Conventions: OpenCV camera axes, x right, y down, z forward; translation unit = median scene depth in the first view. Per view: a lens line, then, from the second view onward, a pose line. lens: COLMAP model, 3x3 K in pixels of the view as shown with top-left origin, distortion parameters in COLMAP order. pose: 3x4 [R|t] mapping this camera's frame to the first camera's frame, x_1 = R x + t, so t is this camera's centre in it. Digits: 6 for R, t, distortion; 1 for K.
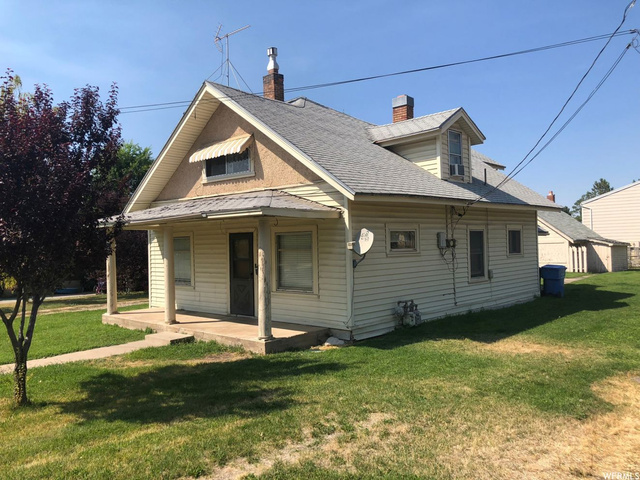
lens RADIAL K [[532.3, 0, 322.6], [0, 532.3, 237.3], [0, 0, 1]] dist [0.045648, -0.053628]
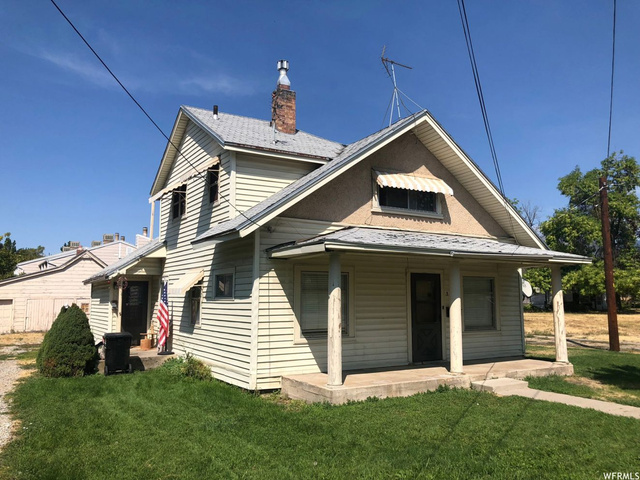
lens RADIAL K [[532.3, 0, 320.6], [0, 532.3, 241.1], [0, 0, 1]] dist [0.045648, -0.053628]
pose [[0.270012, 0.125160, 0.954688, -1.089549], [-0.016158, 0.991965, -0.125477, 0.055233], [-0.962721, 0.018454, 0.269865, 0.889847]]
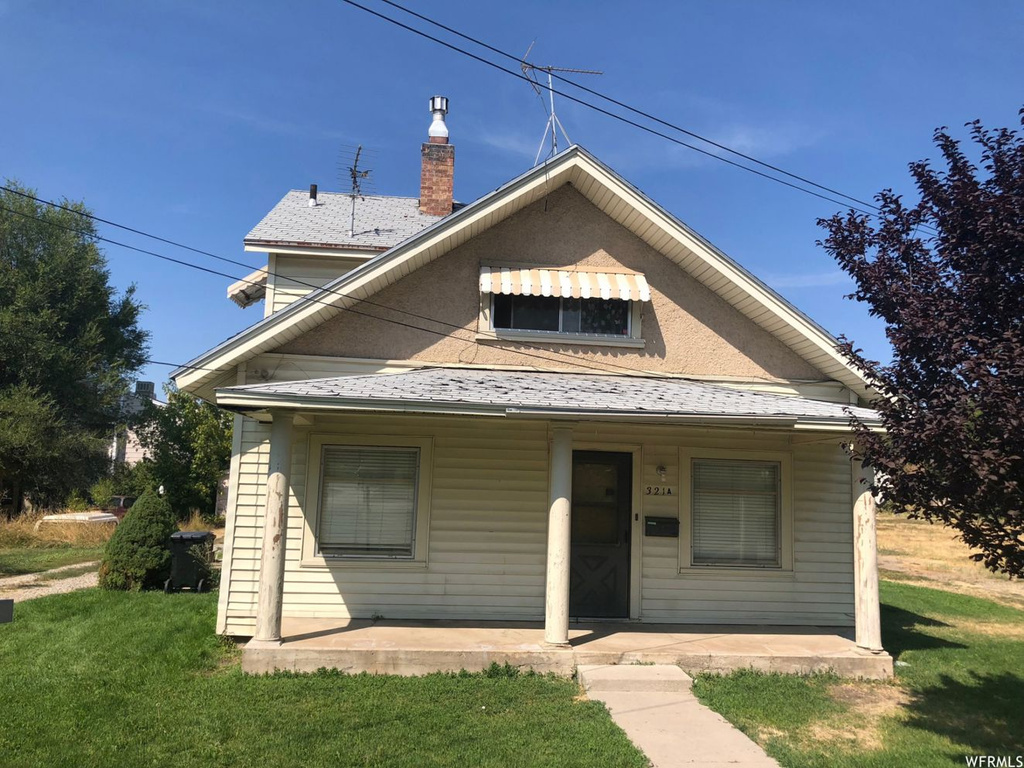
lens RADIAL K [[851.6, 0, 516.0], [0, 851.6, 379.5], [0, 0, 1]] dist [0.045648, -0.053628]
pose [[0.659995, 0.135976, 0.738862, -0.788151], [-0.056842, 0.989703, -0.131366, 0.033827], [-0.749116, 0.044703, 0.660928, 0.497526]]
